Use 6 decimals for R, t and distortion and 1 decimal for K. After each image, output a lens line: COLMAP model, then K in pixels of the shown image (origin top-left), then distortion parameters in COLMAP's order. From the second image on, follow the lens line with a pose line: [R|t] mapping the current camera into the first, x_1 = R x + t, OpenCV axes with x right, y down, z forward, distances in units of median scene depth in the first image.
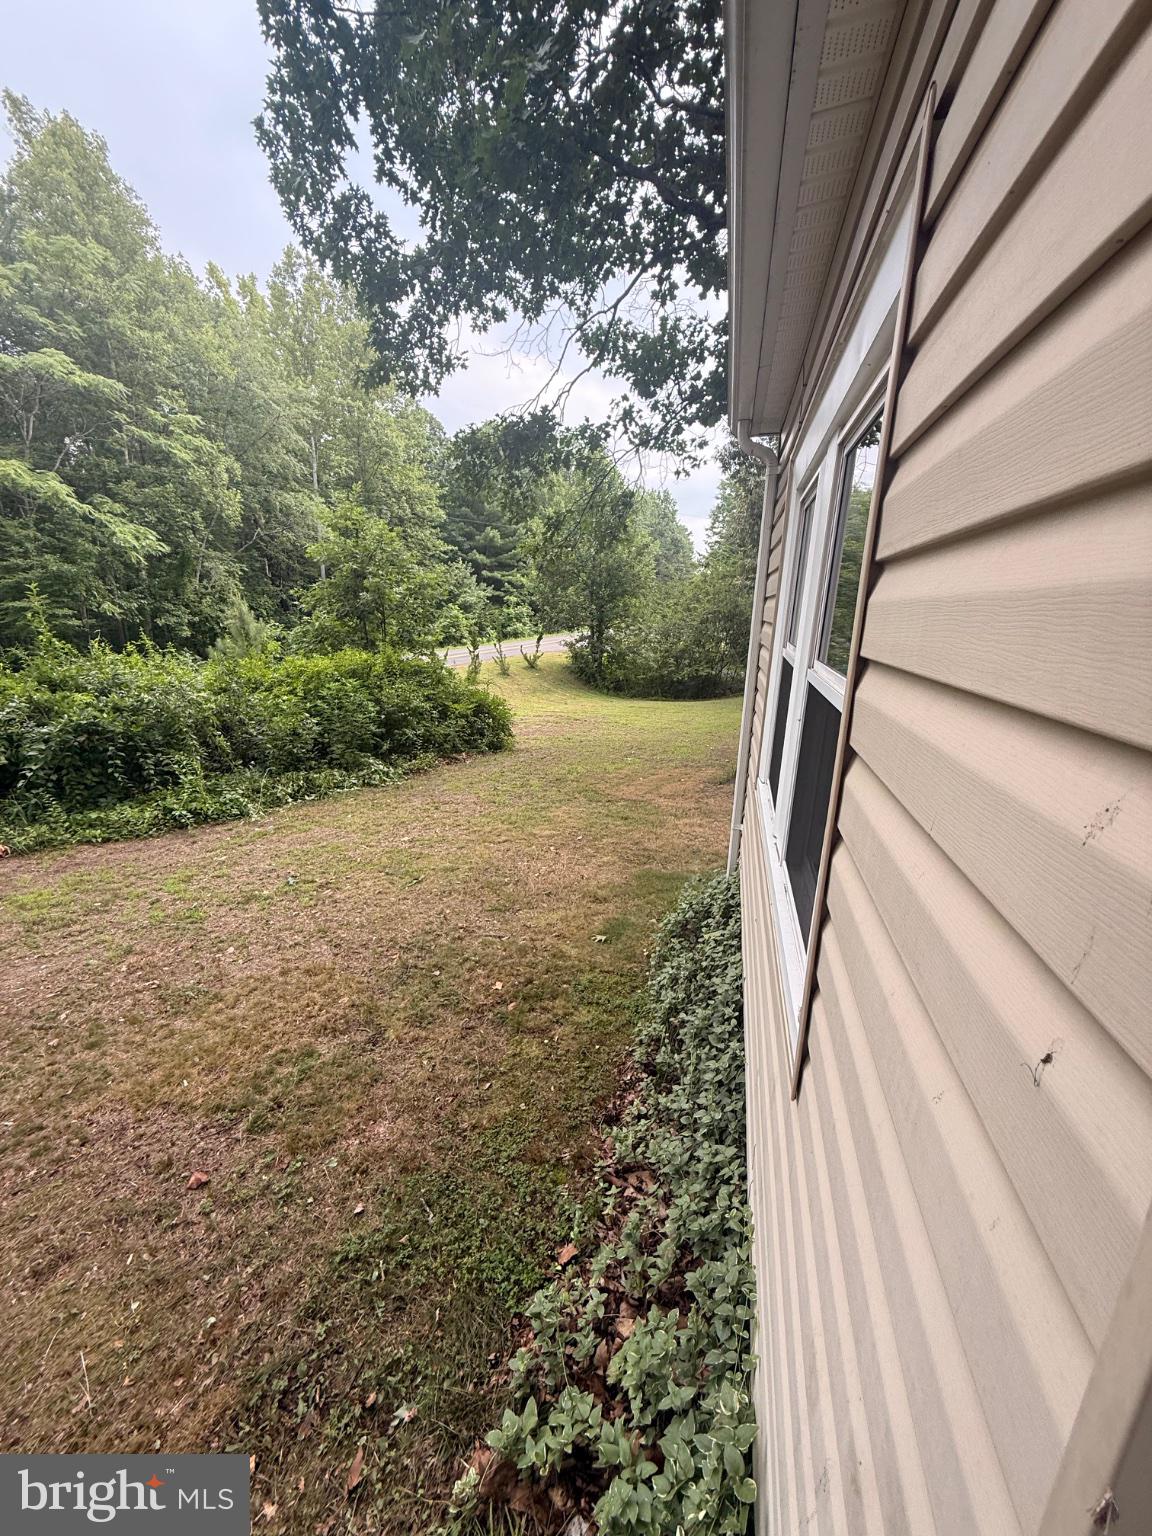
lens RADIAL K [[614.4, 0, 572.8], [0, 614.4, 766.1], [0, 0, 1]] dist [0.000127, 0.000105]
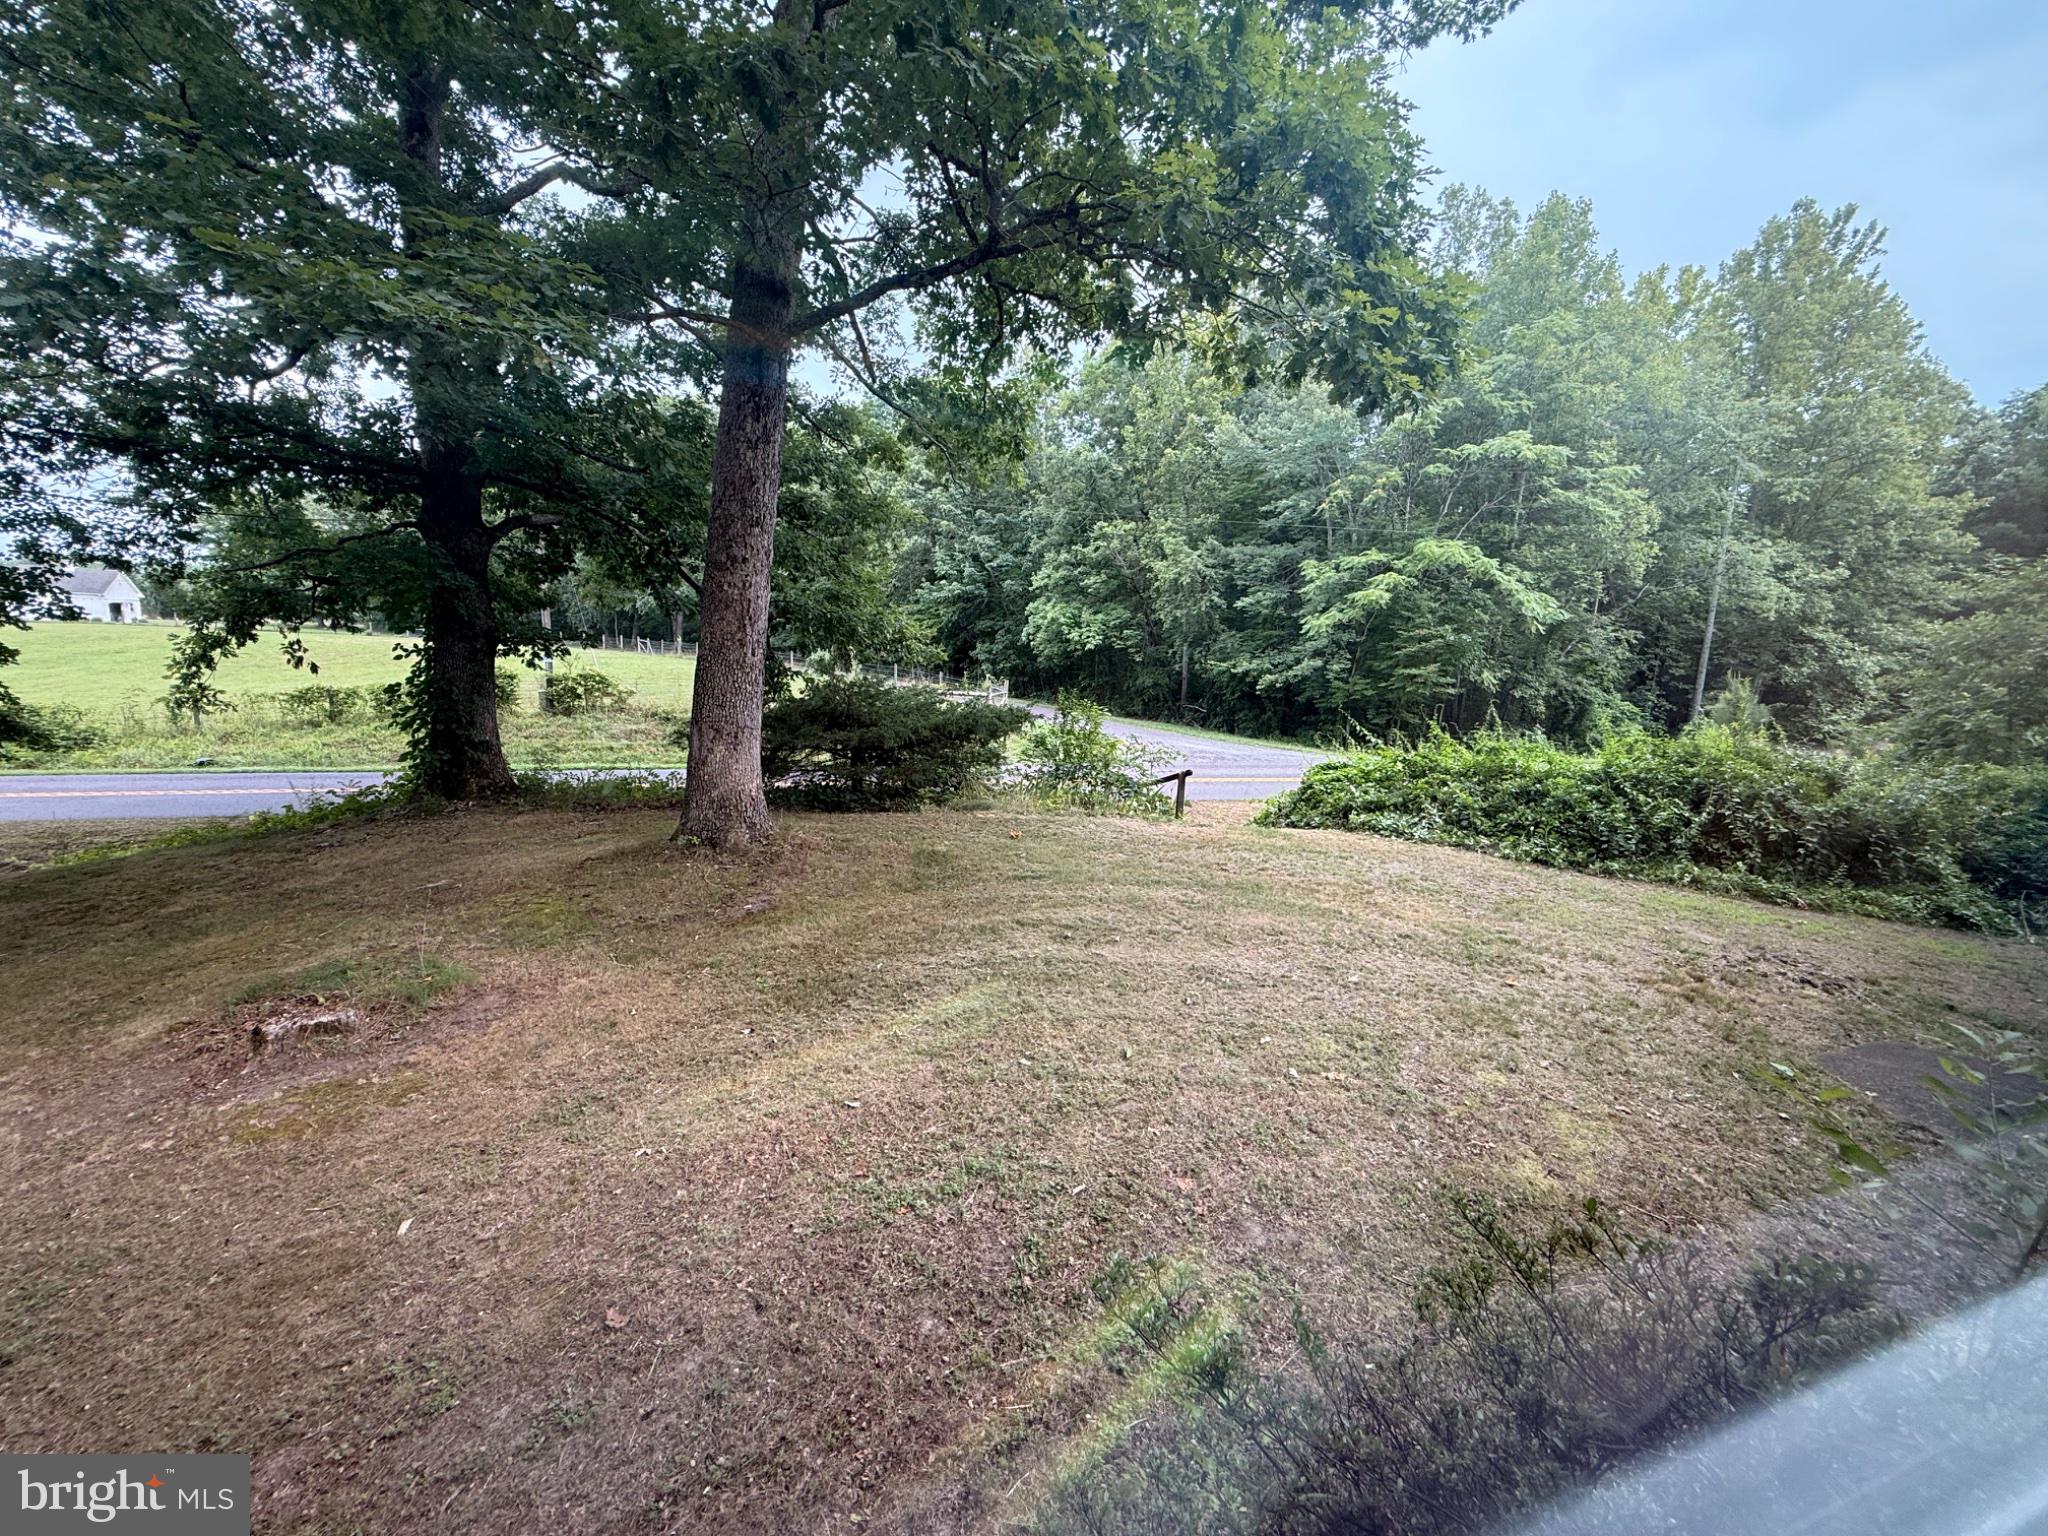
lens RADIAL K [[819.2, 0, 1024.9], [0, 819.2, 769.4], [0, 0, 1]] dist [0.000127, 0.000105]
pose [[0.571160, 0.136746, -0.809368, -0.465870], [-0.240225, 0.970702, -0.005520, 0.230908], [0.784900, 0.197583, 0.587275, -1.086039]]
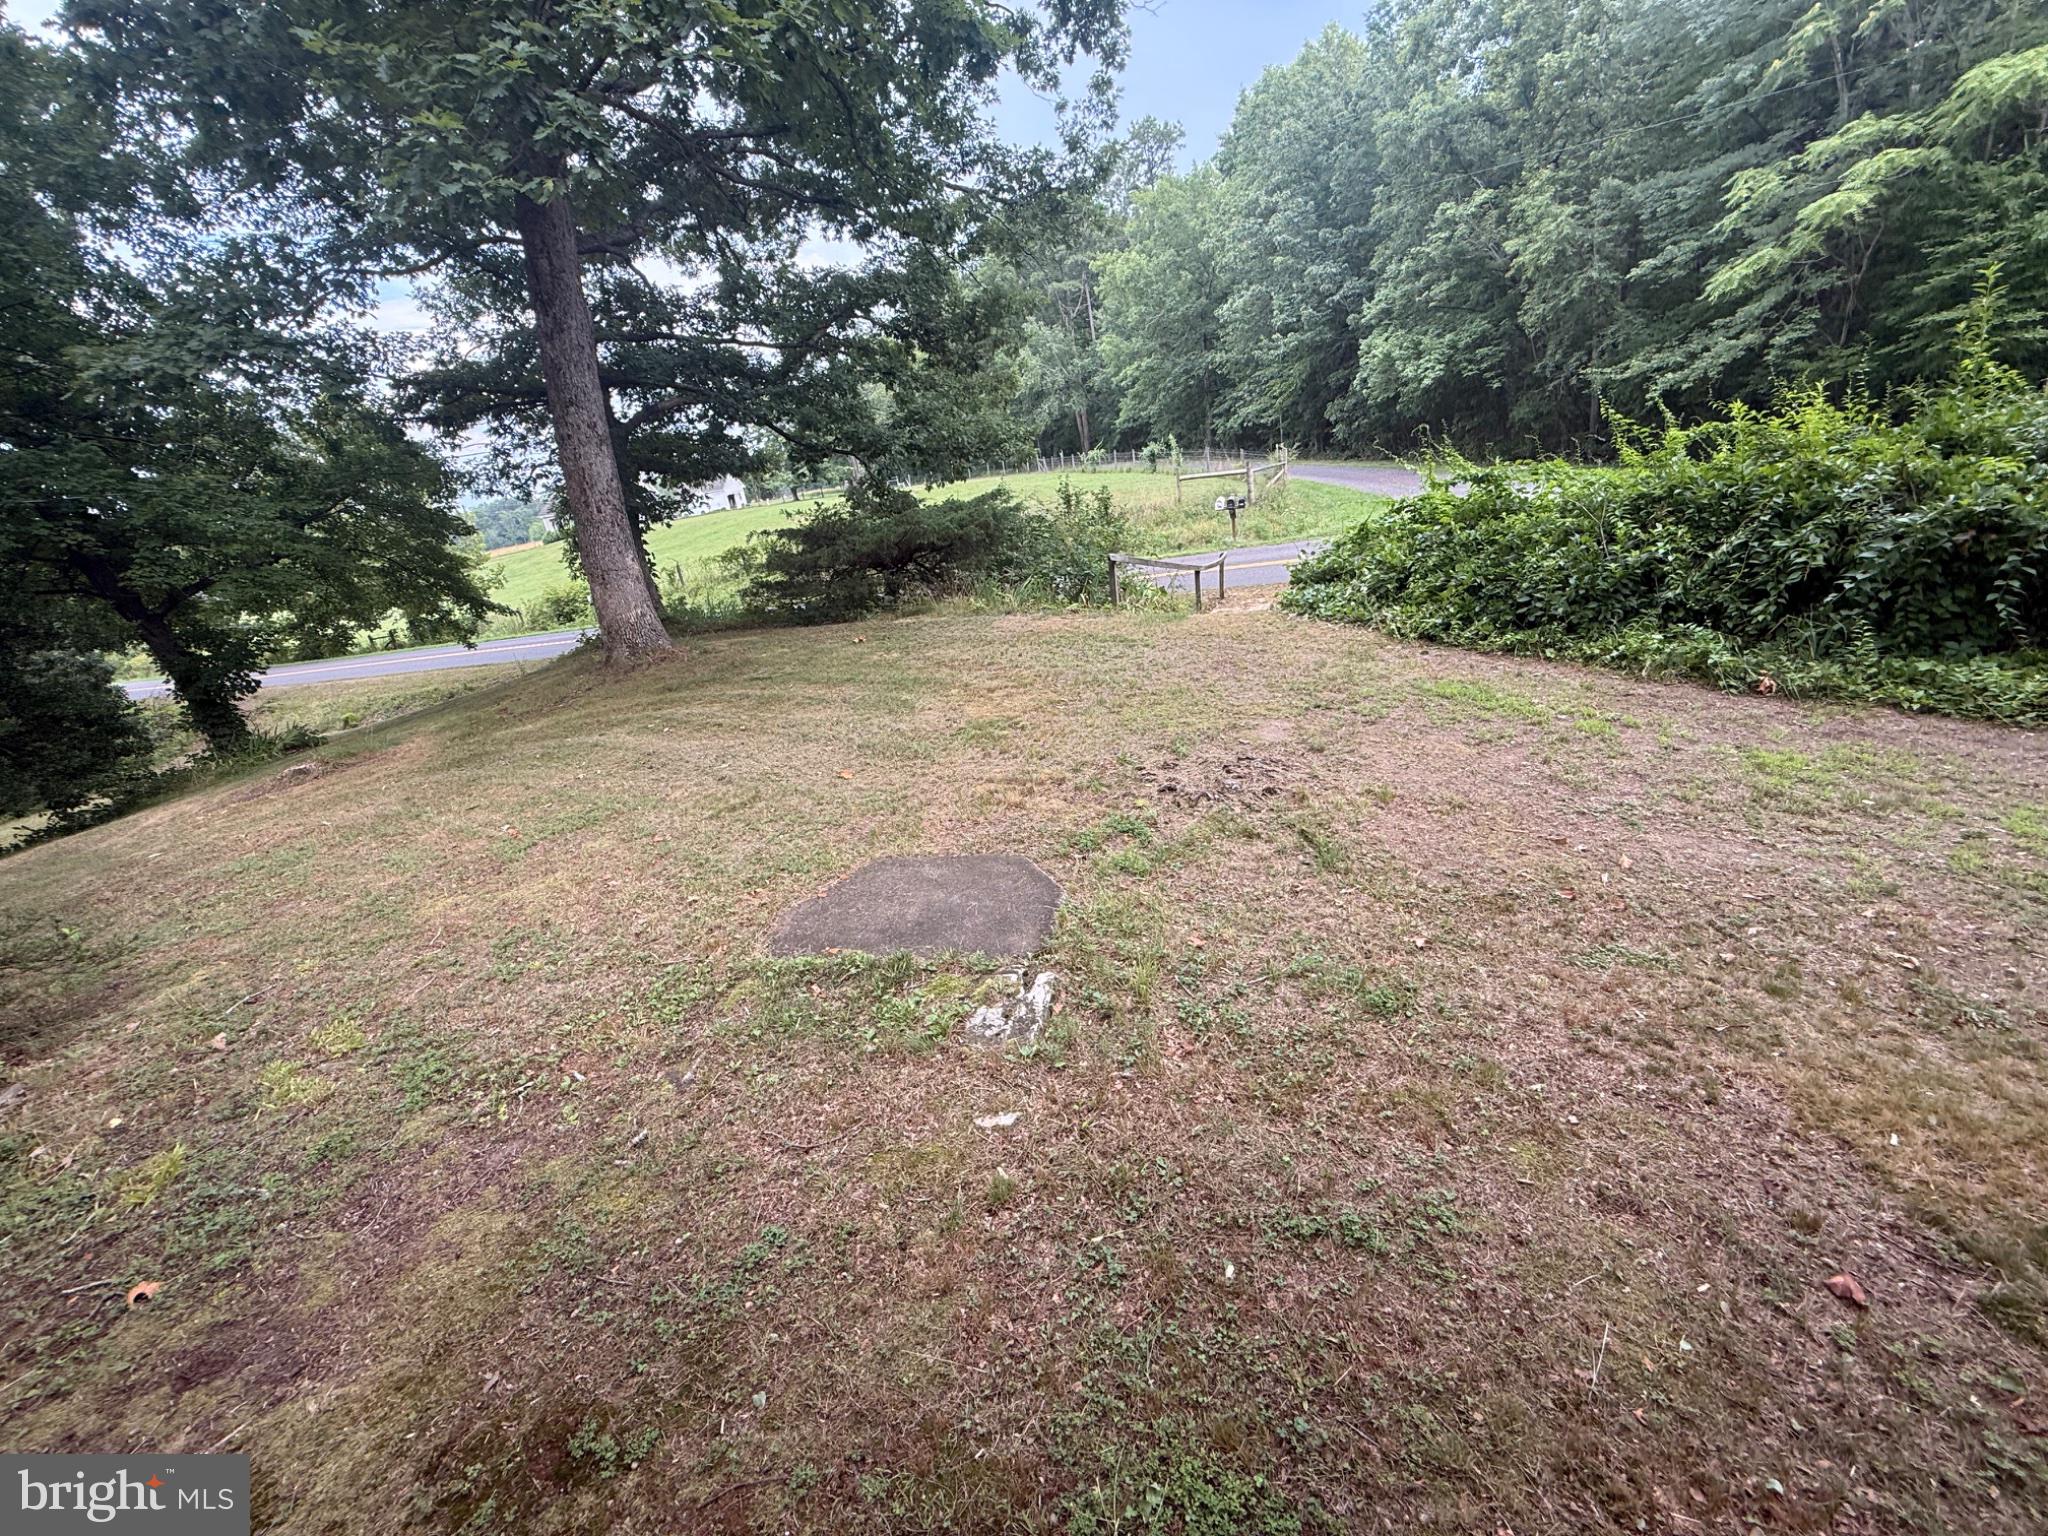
lens RADIAL K [[819.2, 0, 1024.0], [0, 819.2, 773.2], [0, 0, 1]] dist [0.000127, 0.000105]
pose [[0.067124, 0.342835, -0.936995, -0.027784], [-0.110789, 0.935866, 0.334485, 0.005066], [0.991575, 0.081357, 0.100802, 0.023838]]
